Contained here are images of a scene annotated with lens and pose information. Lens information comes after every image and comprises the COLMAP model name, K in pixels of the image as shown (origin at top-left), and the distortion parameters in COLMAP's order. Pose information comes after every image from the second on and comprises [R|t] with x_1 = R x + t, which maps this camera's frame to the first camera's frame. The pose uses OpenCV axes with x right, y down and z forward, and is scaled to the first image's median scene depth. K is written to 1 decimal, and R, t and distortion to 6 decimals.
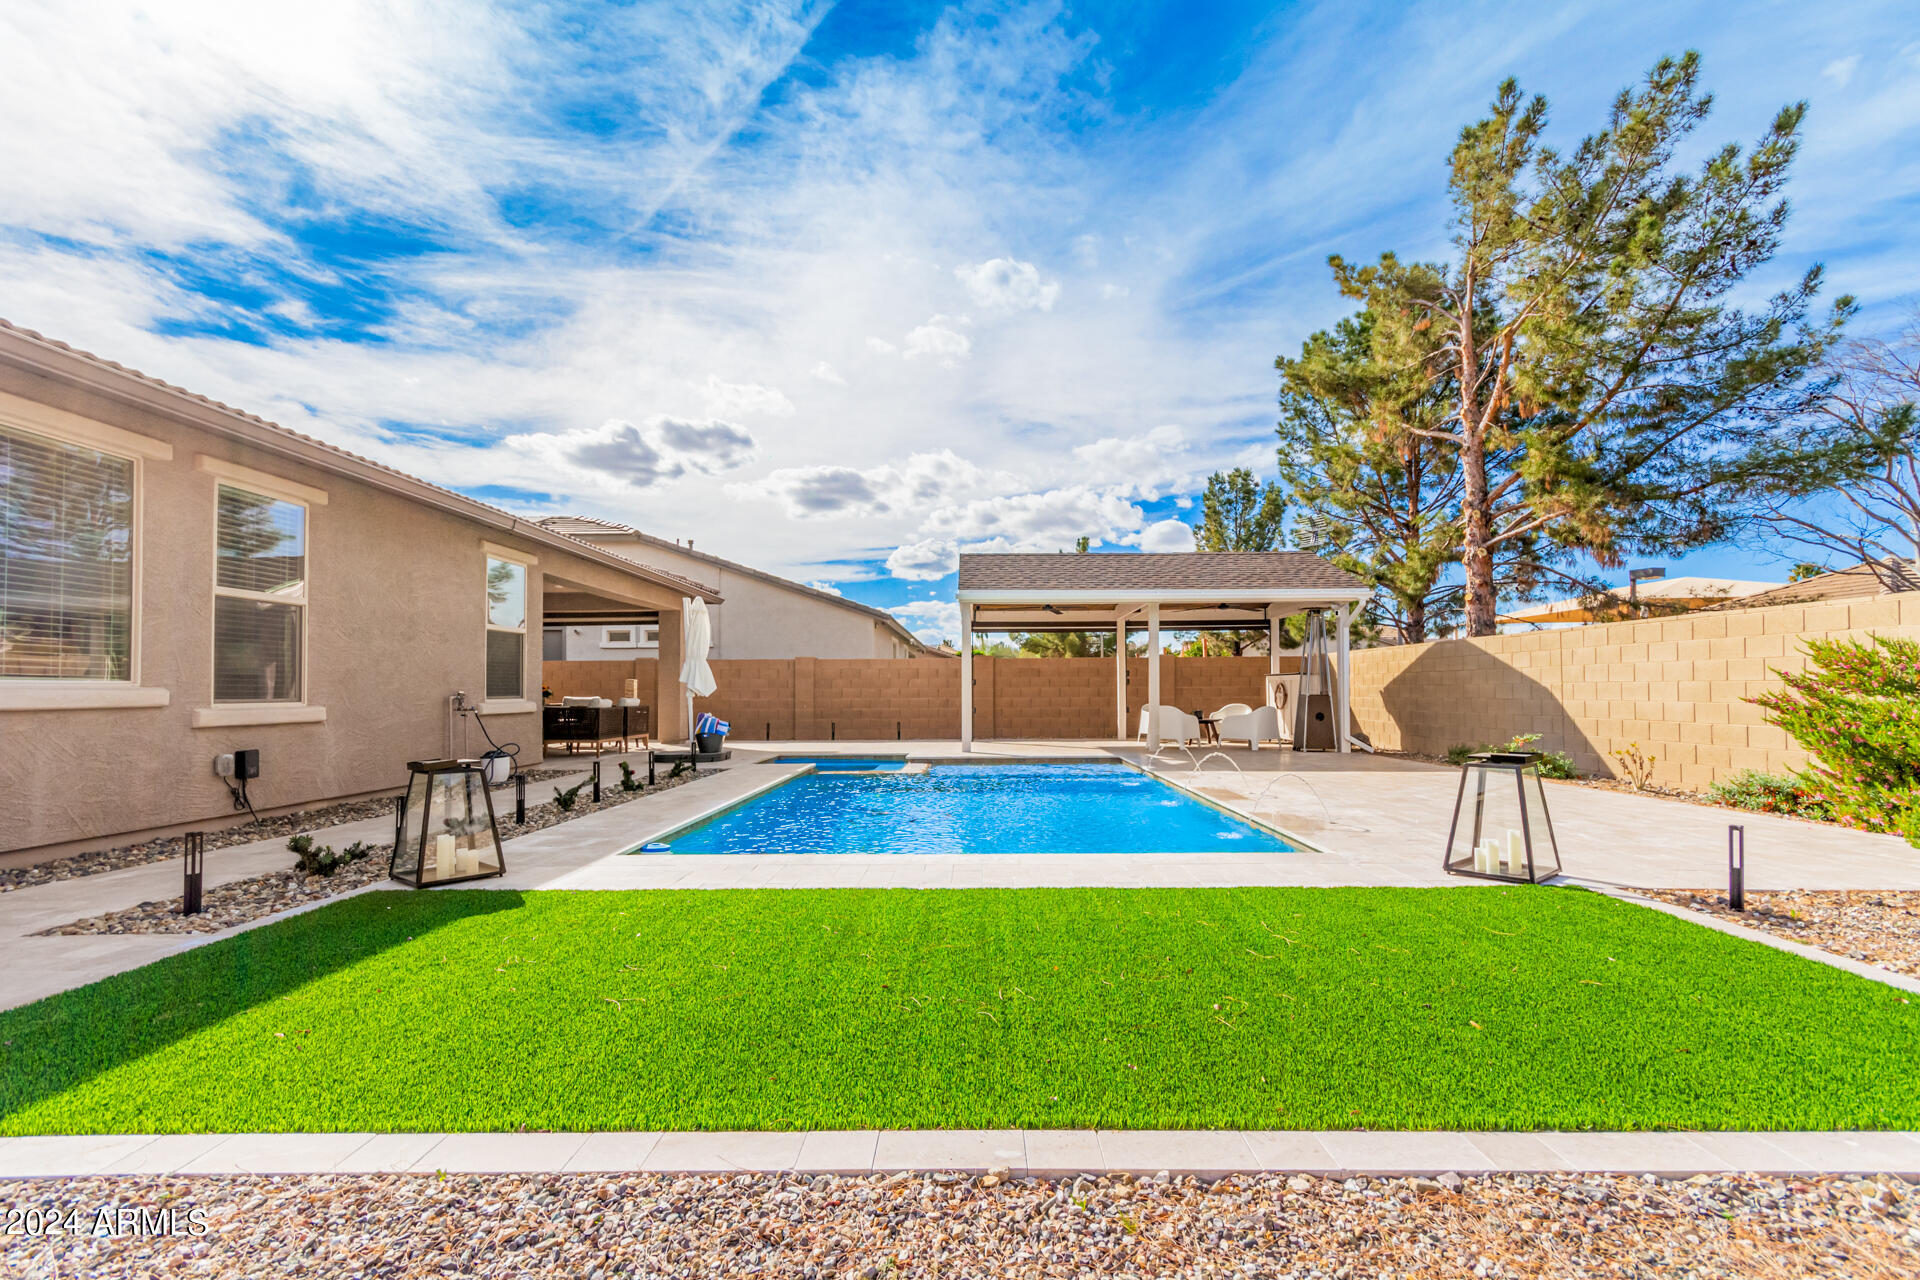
lens RADIAL K [[889.5, 0, 934.8], [0, 889.5, 675.6], [0, 0, 1]] dist [0.007040, -0.001812]
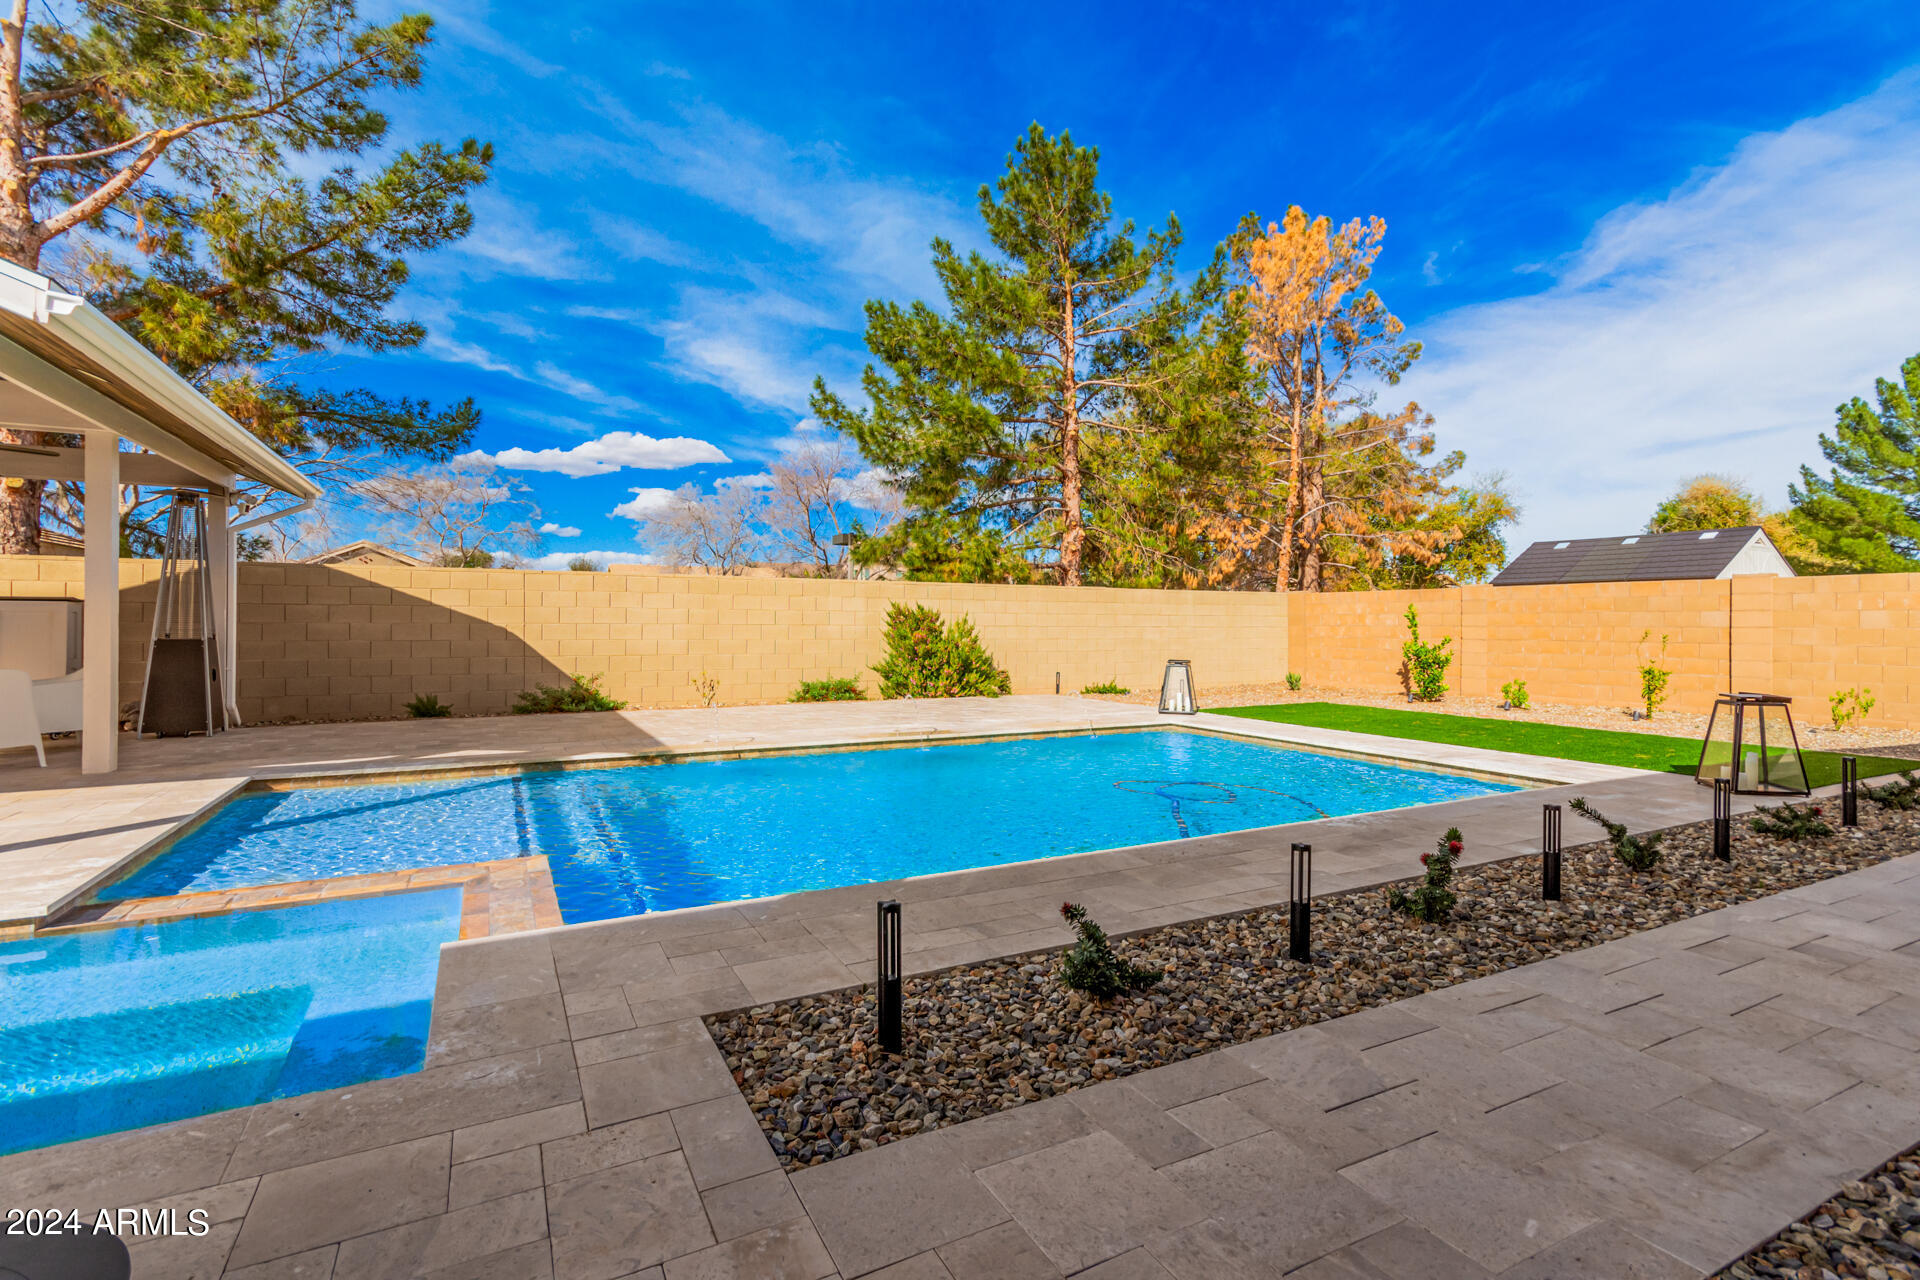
lens RADIAL K [[889.5, 0, 966.4], [0, 889.5, 621.6], [0, 0, 1]] dist [0.007040, -0.001812]
pose [[-0.500911, 0.004425, 0.865487, -0.299306], [-0.017378, 0.999734, -0.015170, 0.008876], [-0.865324, -0.022639, -0.500701, 0.731753]]
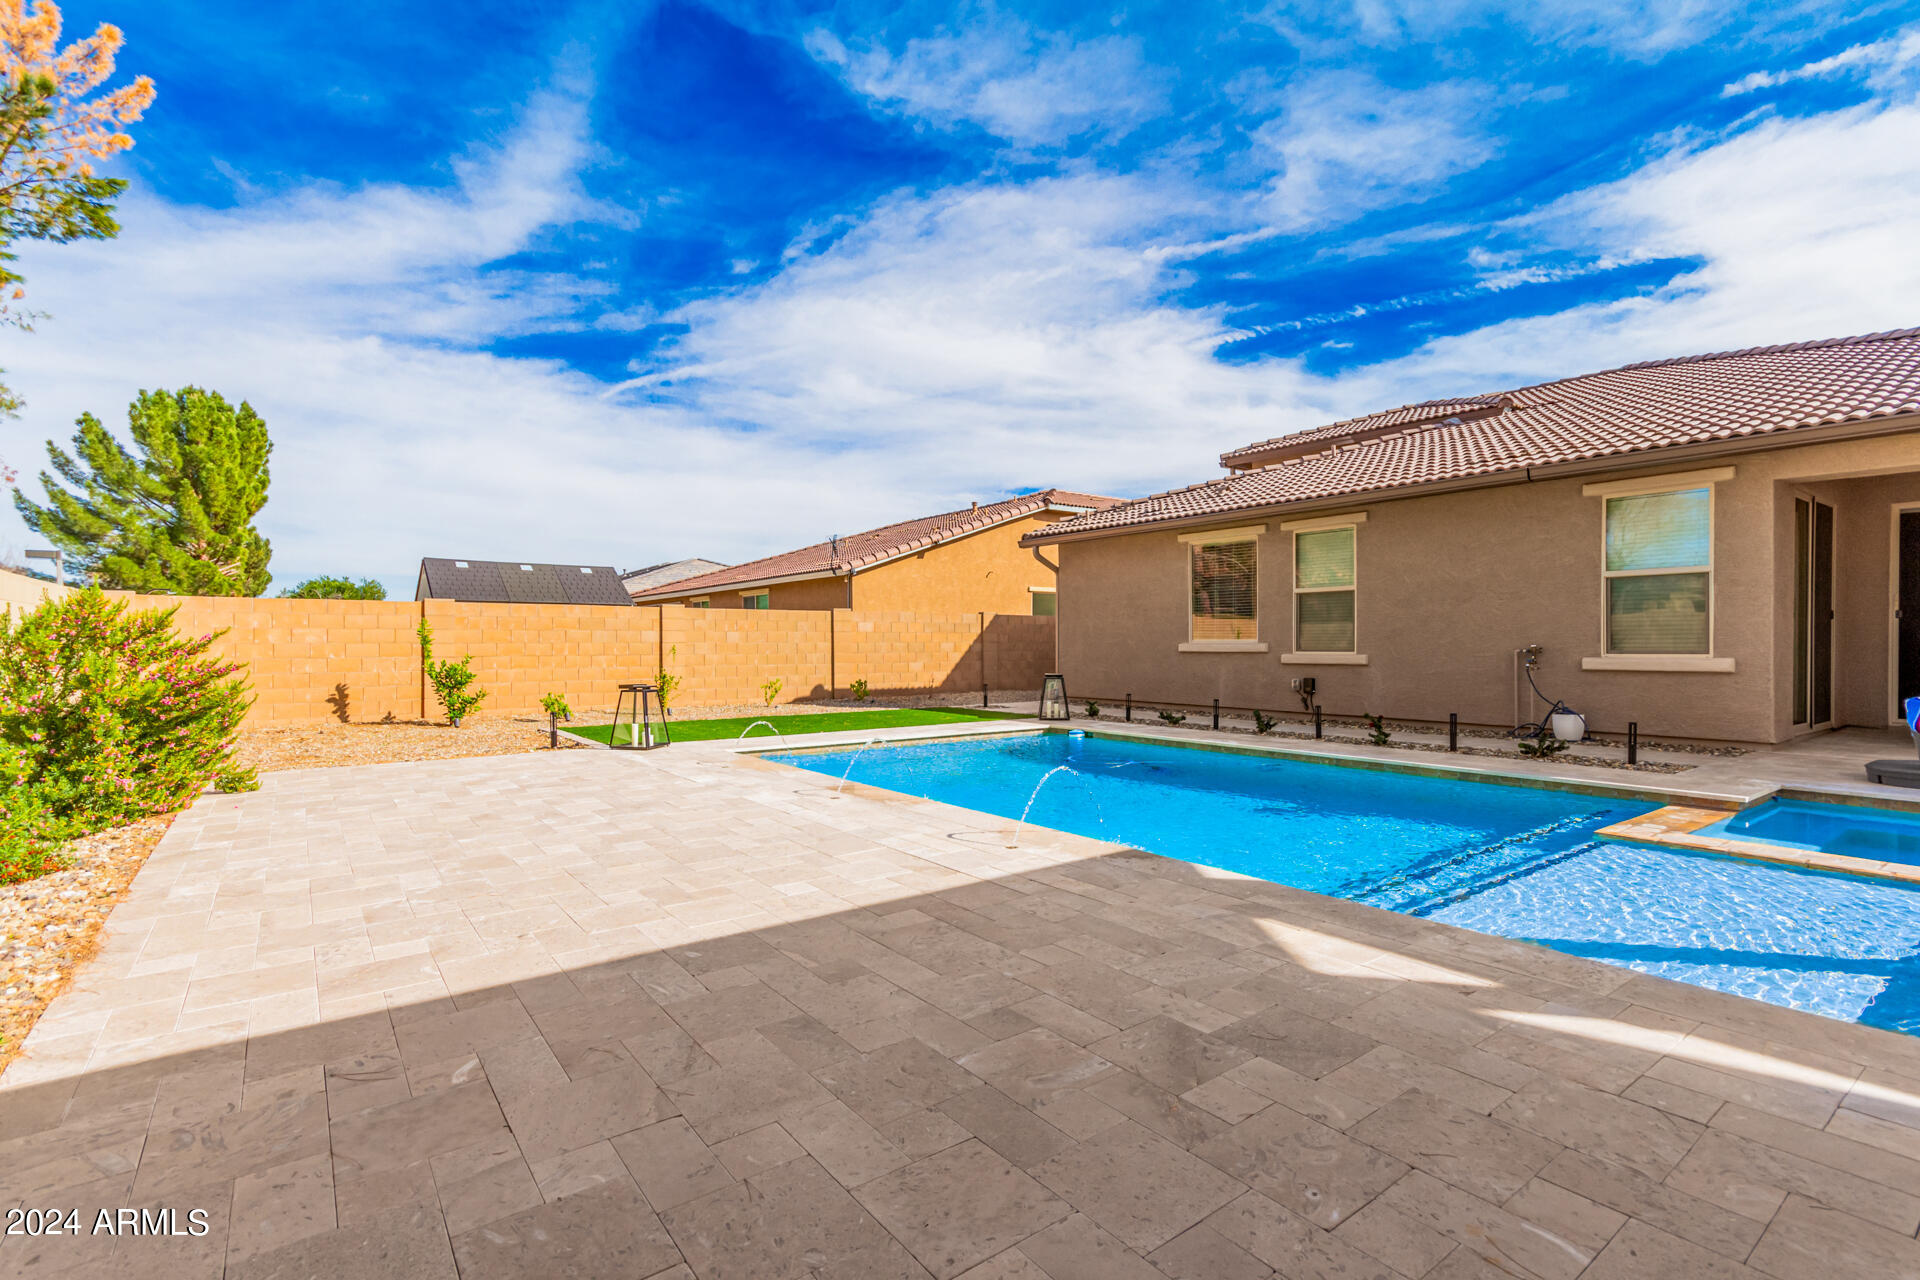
lens RADIAL K [[889.5, 0, 973.0], [0, 889.5, 649.1], [0, 0, 1]] dist [0.007040, -0.001812]
pose [[-0.773104, 0.011697, -0.634171, 0.364675], [0.017868, 0.999835, -0.003342, 0.008364], [0.634027, -0.013915, -0.773186, 0.811881]]
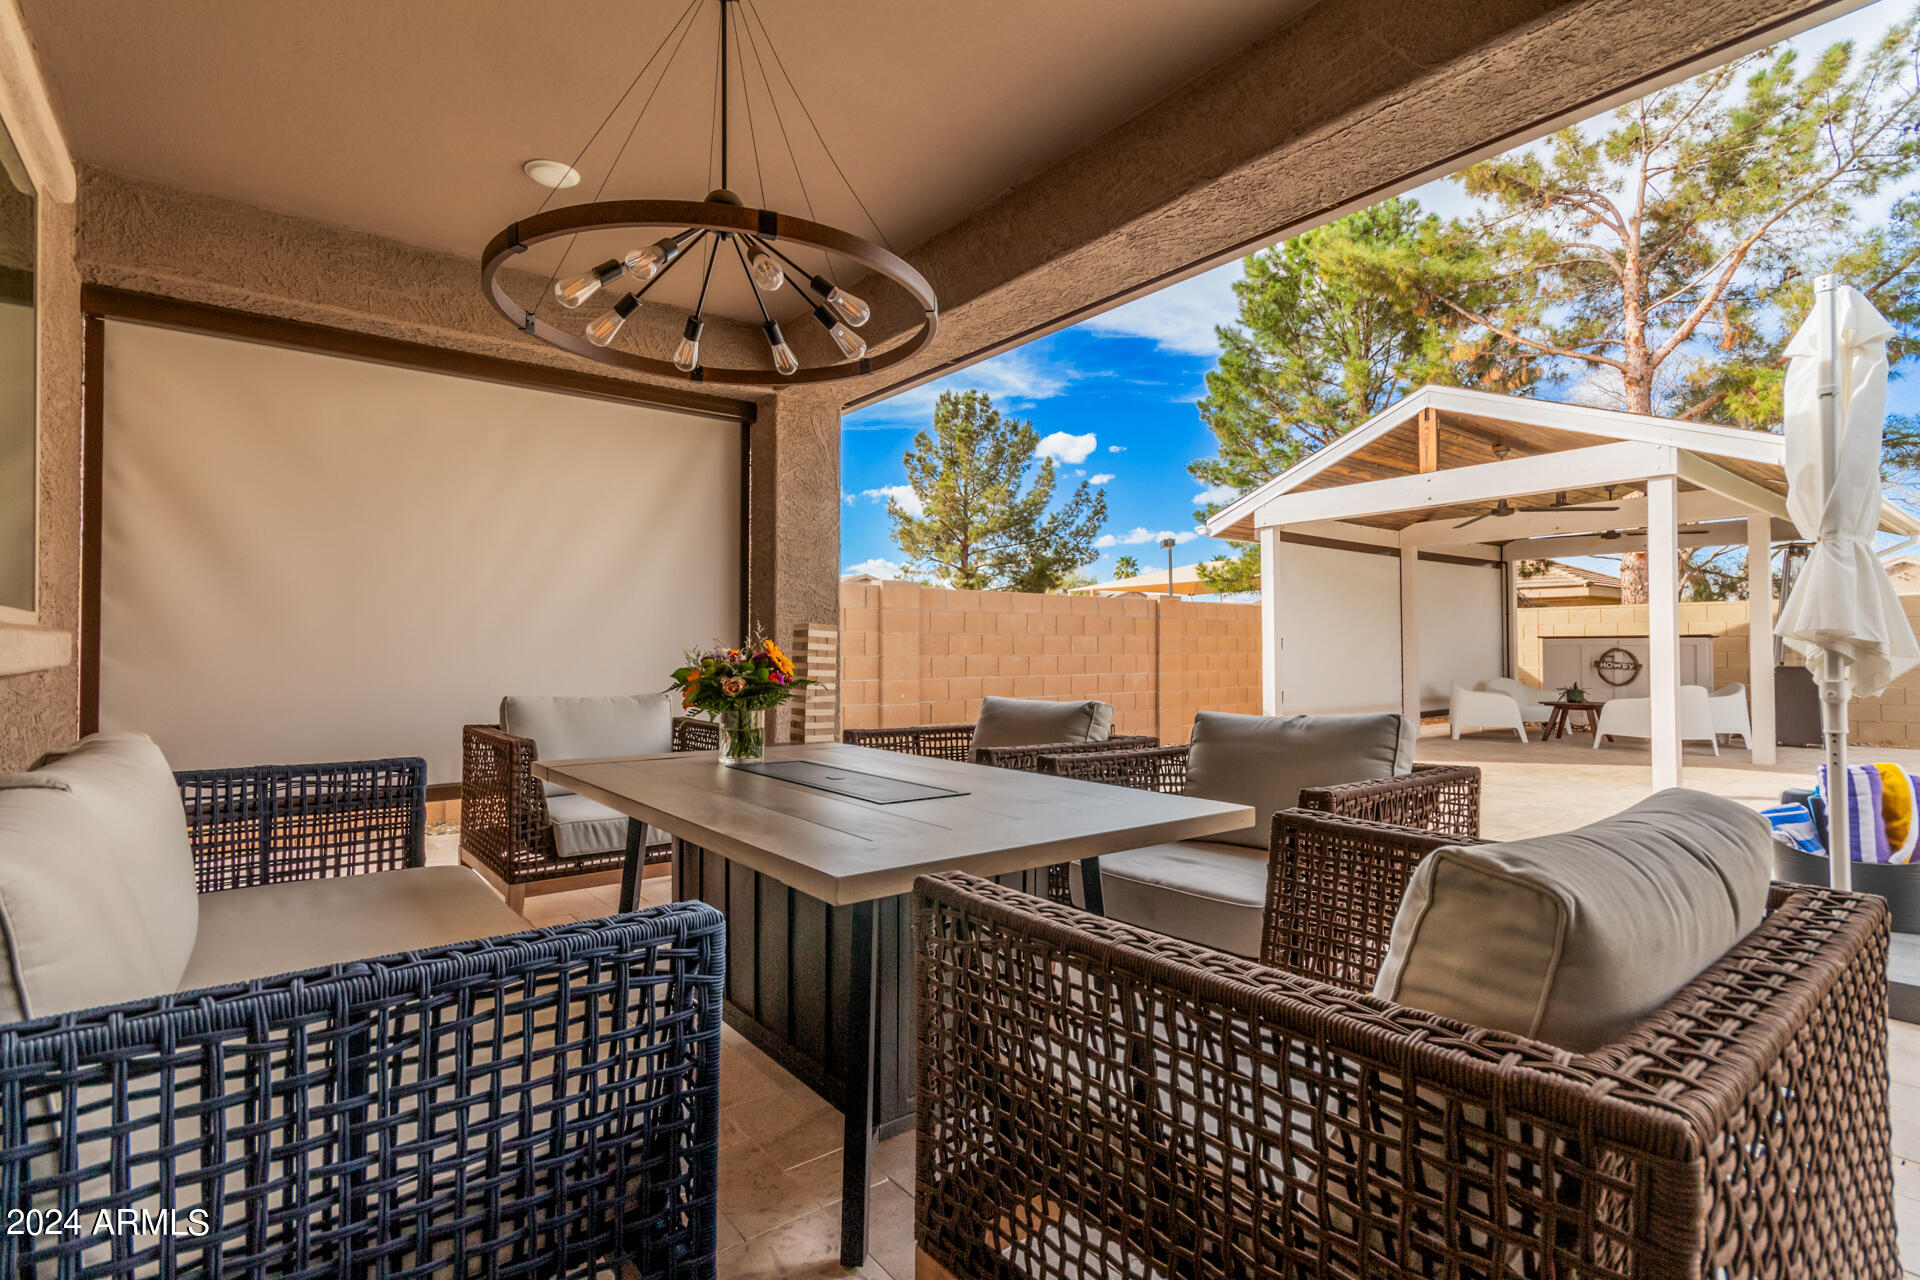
lens RADIAL K [[906.7, 0, 966.5], [0, 906.7, 628.8], [0, 0, 1]] dist [0.006262, 0.001363]
pose [[0.756600, 0.018015, 0.653630, -0.476587], [-0.013456, 0.999838, -0.011982, 0.007308], [-0.653739, 0.000271, 0.756720, 0.762278]]
